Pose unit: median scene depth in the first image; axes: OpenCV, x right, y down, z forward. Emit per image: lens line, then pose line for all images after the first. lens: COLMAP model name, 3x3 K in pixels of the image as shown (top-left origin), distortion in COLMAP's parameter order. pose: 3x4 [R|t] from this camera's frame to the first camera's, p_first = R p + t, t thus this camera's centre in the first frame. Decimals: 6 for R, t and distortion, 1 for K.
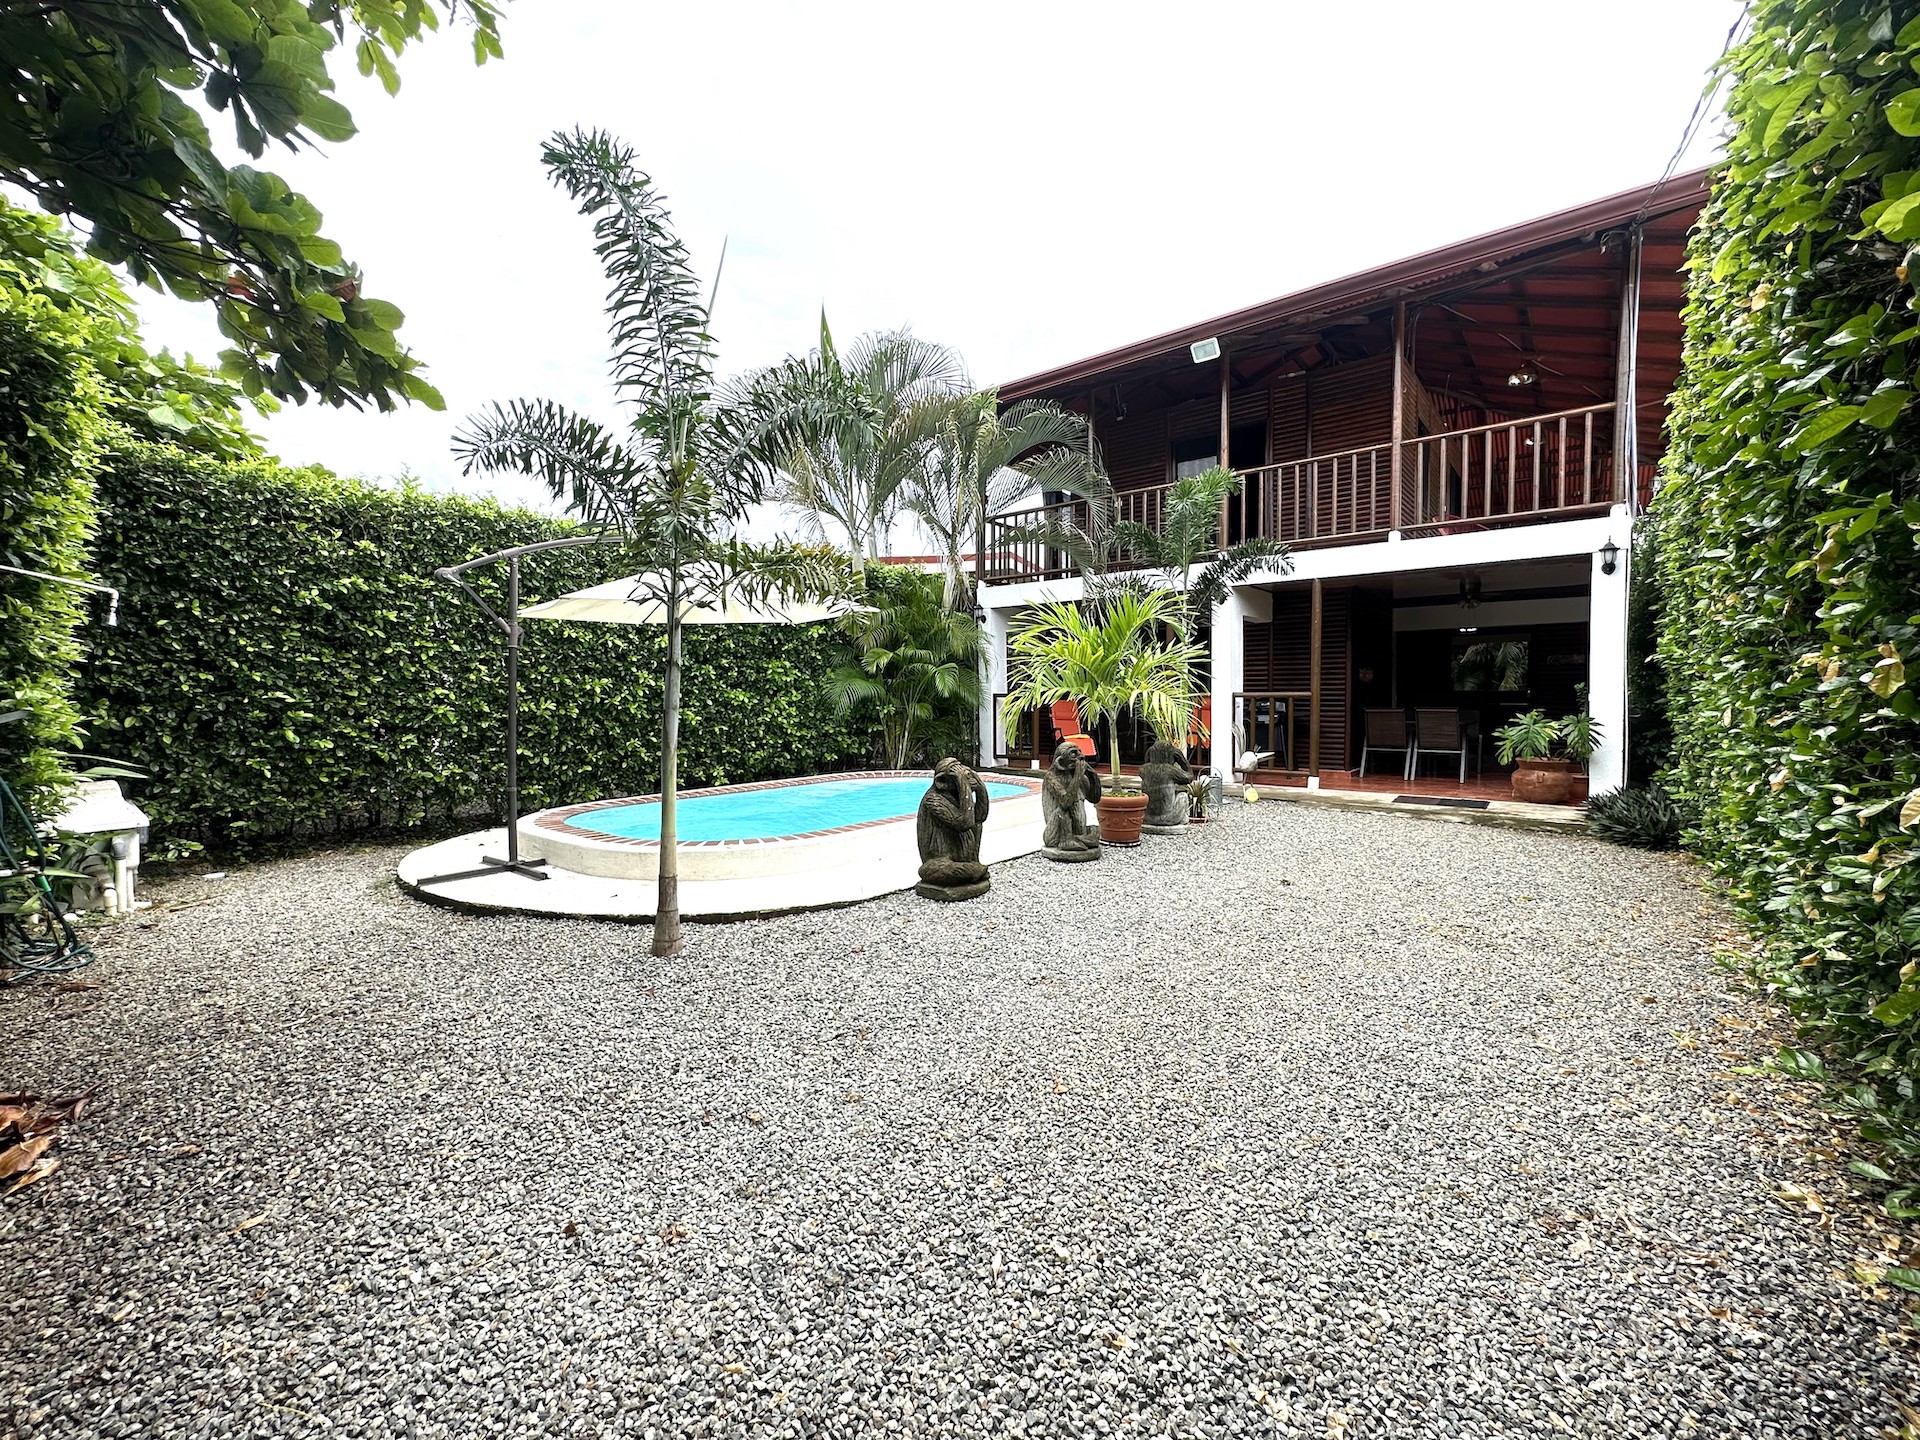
lens RADIAL K [[769.7, 0, 960.1], [0, 769.7, 719.3], [0, 0, 1]] dist [-0.001782, 0.000478]
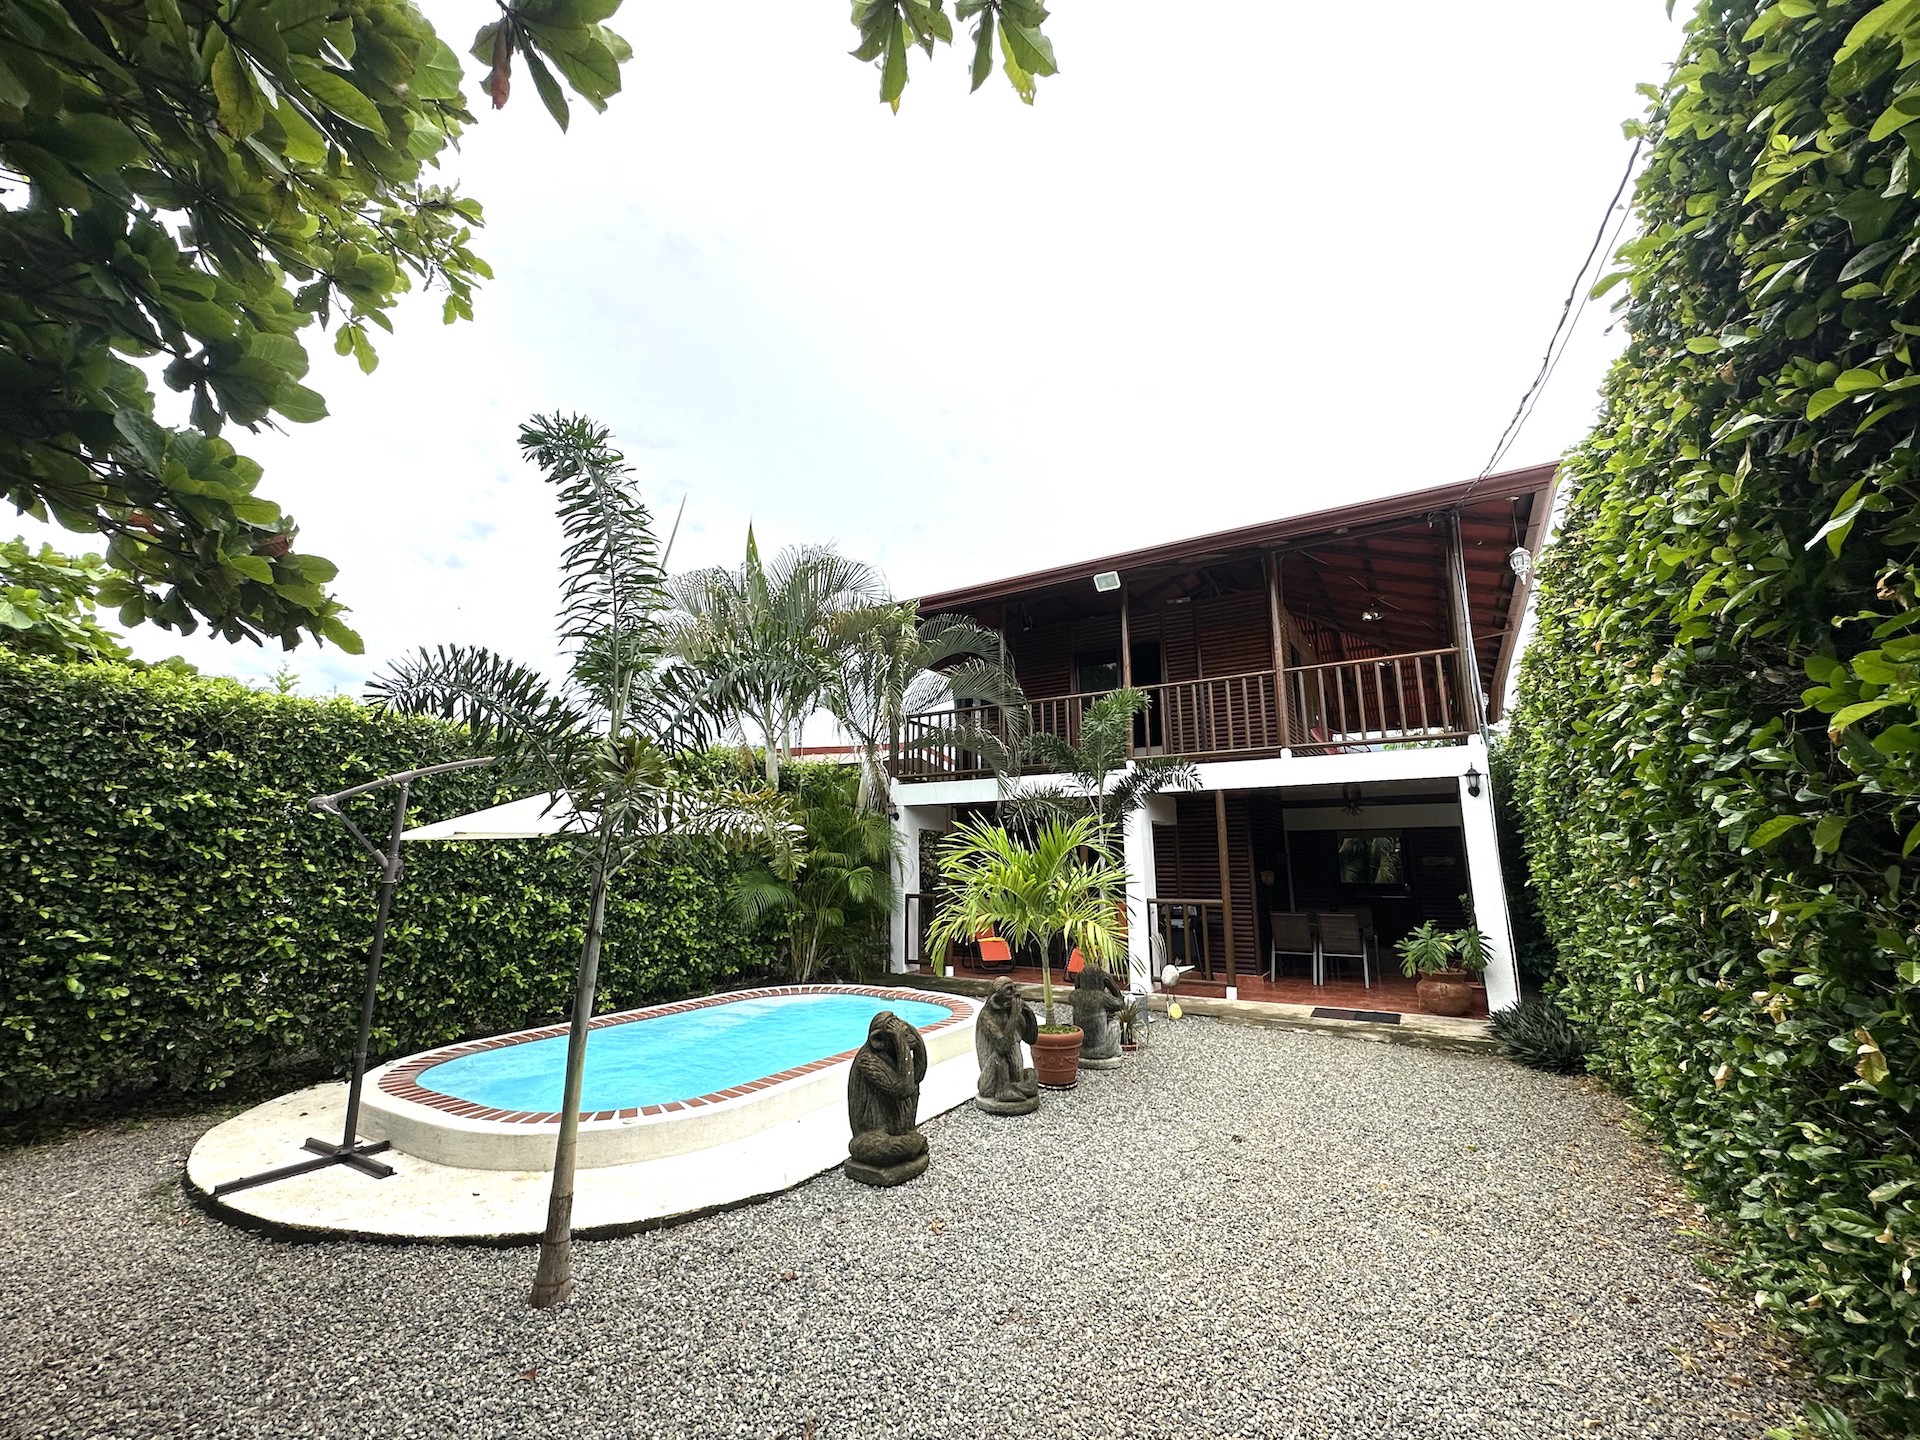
lens RADIAL K [[769.7, 0, 960.6], [0, 769.7, 718.1], [0, 0, 1]] dist [-0.001782, 0.000478]
pose [[0.990625, 0.025294, 0.134249, -0.047341], [0.004691, 0.975833, -0.218468, -0.074527], [-0.136531, 0.217050, 0.966565, 0.011837]]
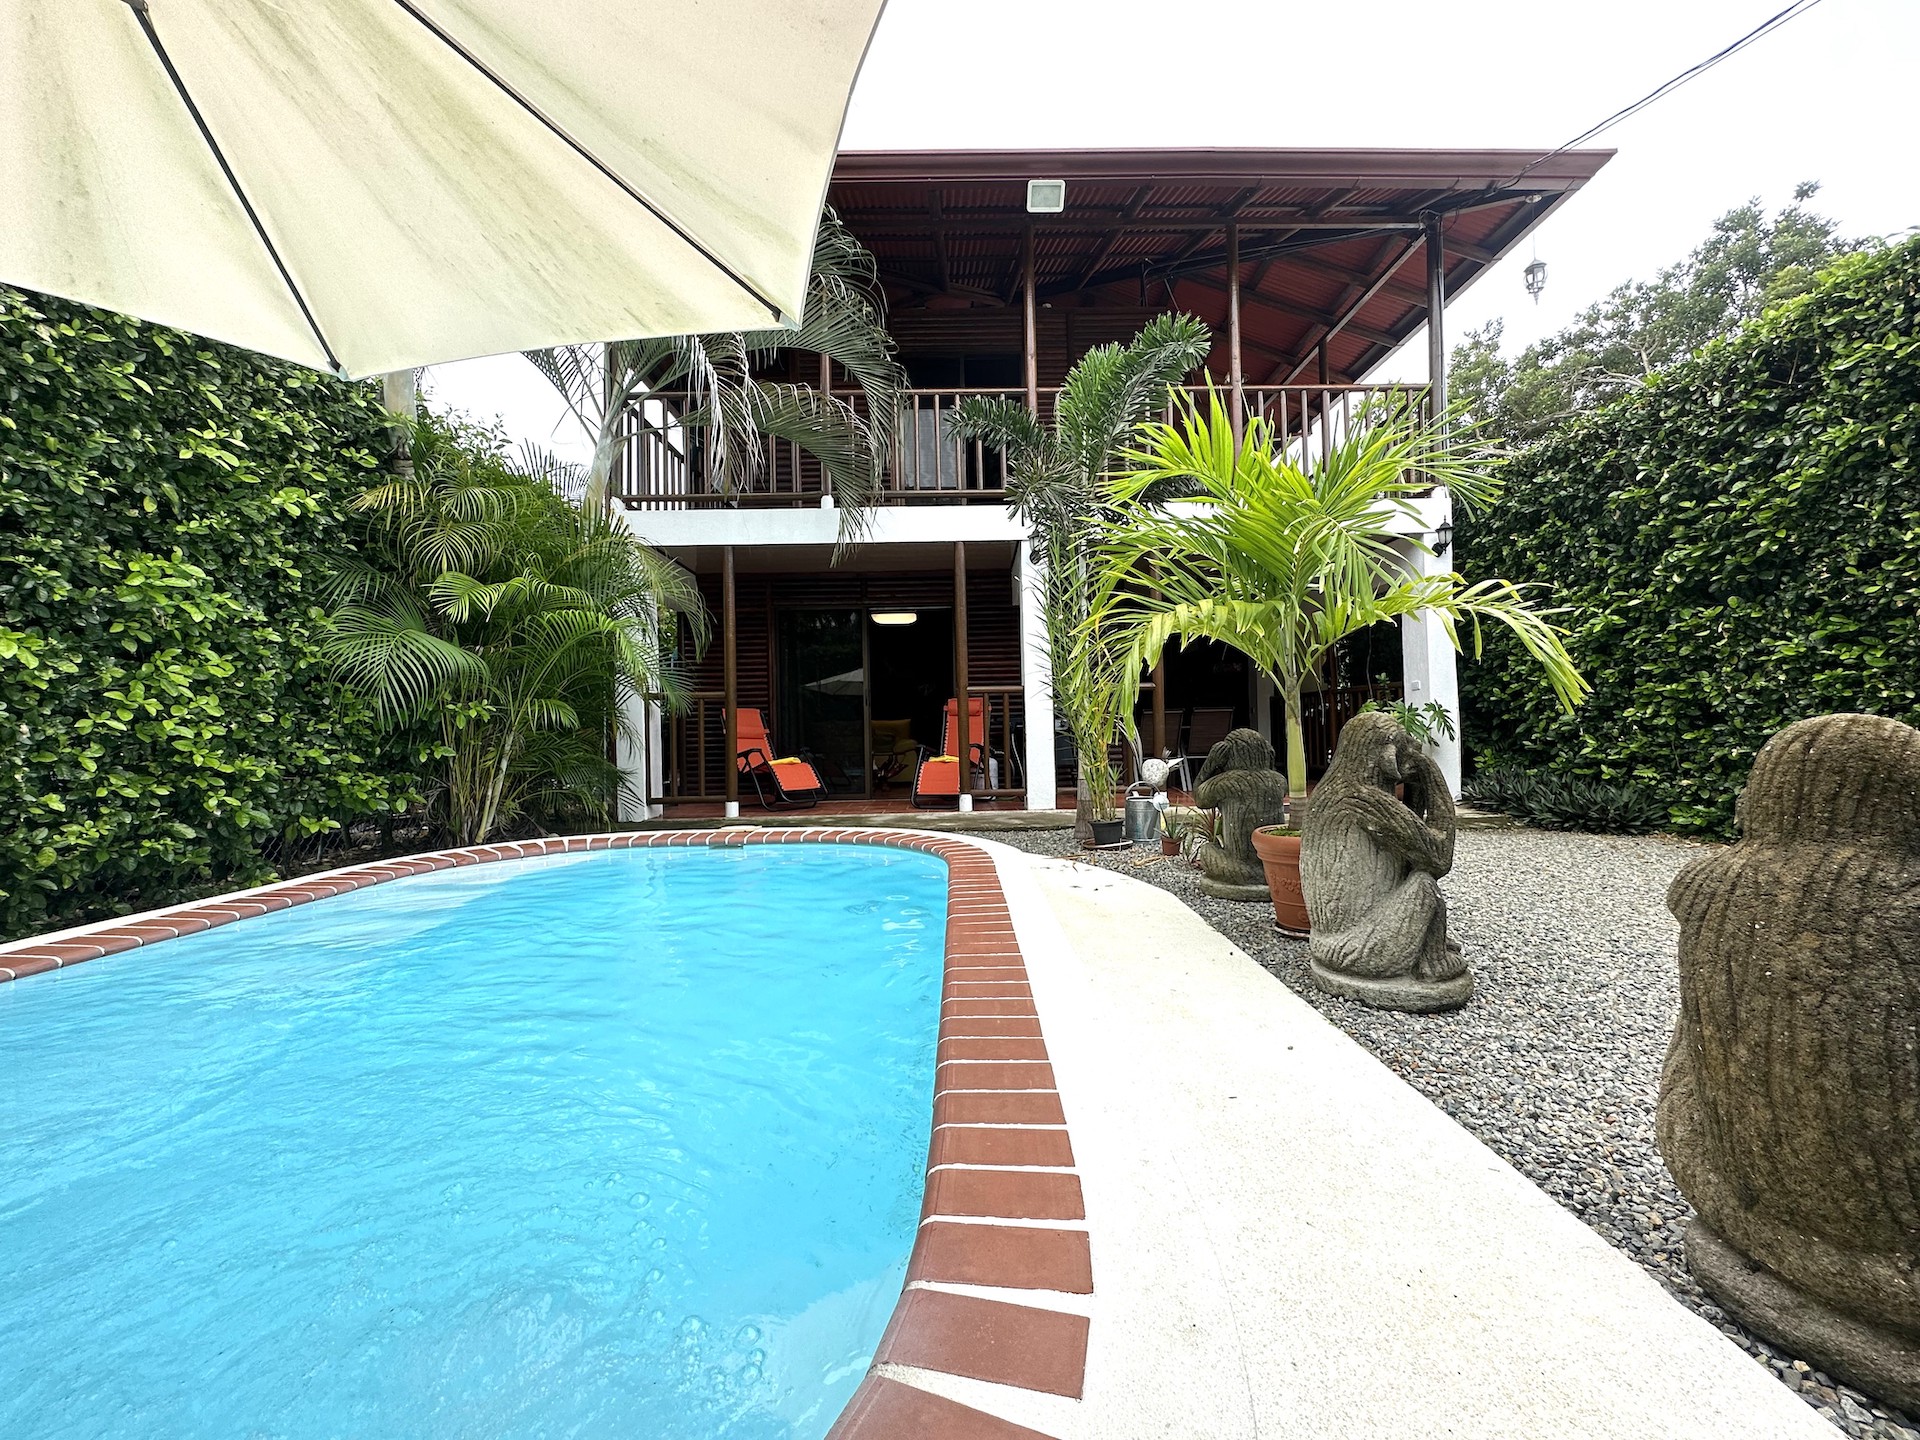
lens RADIAL K [[769.7, 0, 959.9], [0, 769.7, 713.3], [0, 0, 1]] dist [-0.001782, 0.000478]
pose [[0.766686, 0.001845, 0.642020, -0.292850], [0.039856, 0.997930, -0.050463, 0.041425], [-0.640784, 0.064277, 0.765025, 0.811053]]
